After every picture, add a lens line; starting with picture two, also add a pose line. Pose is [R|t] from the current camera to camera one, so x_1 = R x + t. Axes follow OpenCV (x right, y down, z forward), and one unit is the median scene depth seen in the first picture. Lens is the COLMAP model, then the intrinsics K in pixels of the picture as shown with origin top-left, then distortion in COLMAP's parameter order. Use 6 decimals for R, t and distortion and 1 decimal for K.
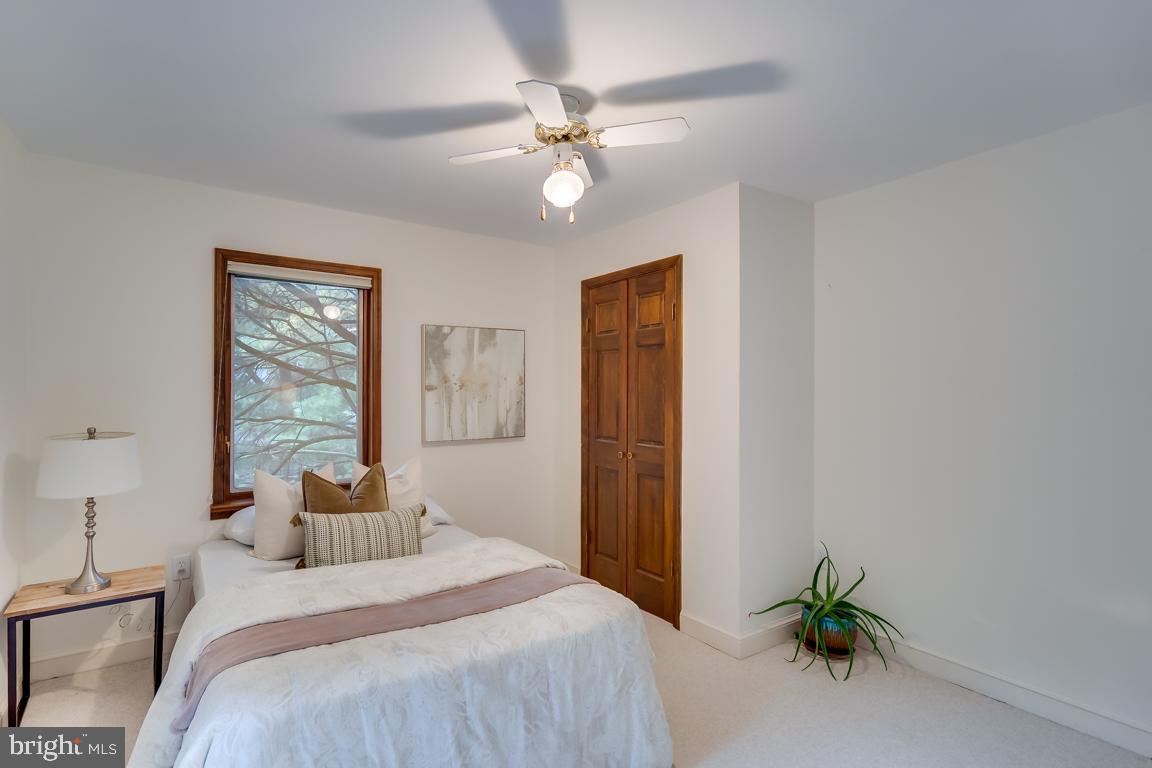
lens RADIAL K [[526.1, 0, 573.1], [0, 526.1, 395.8], [0, 0, 1]] dist [0.002175, 0.000635]
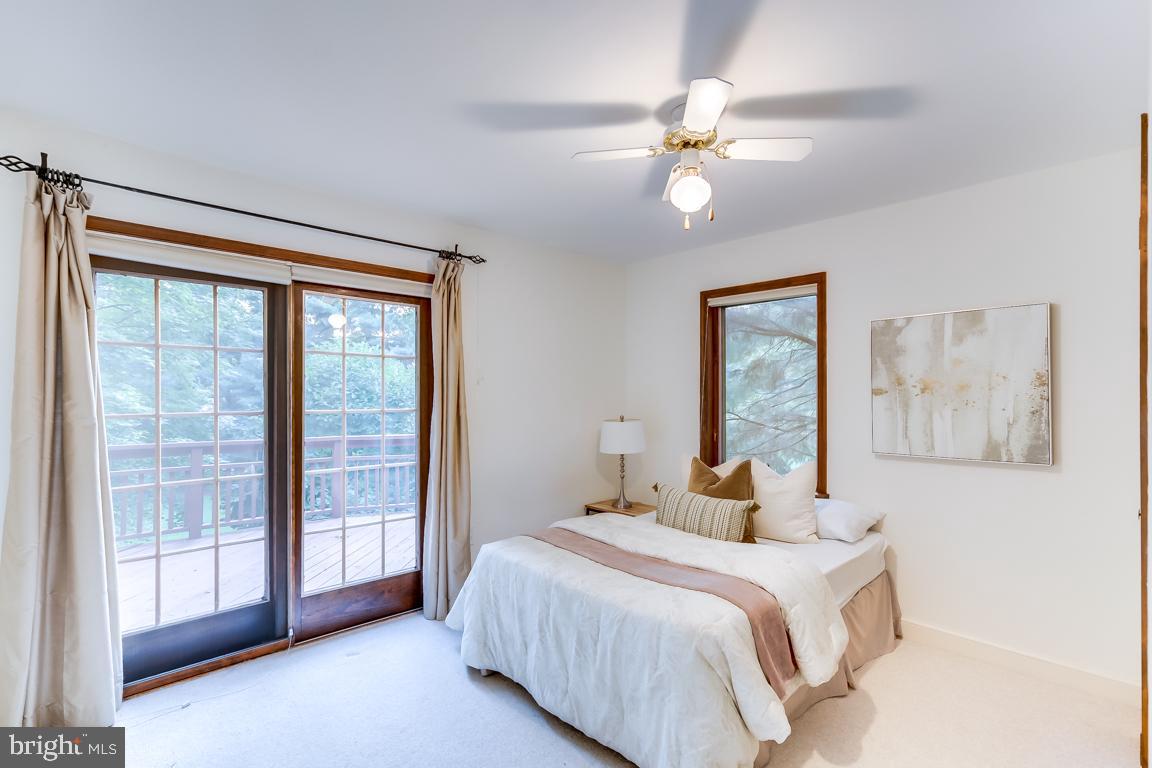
lens RADIAL K [[537.0, 0, 545.1], [0, 537.0, 402.4], [0, 0, 1]] dist [-0.000395, 0.000105]
pose [[0.142419, 0.012255, -0.989731, 0.533252], [-0.012423, 0.999867, 0.010592, 0.000426], [0.989729, 0.010787, 0.142552, 0.319140]]
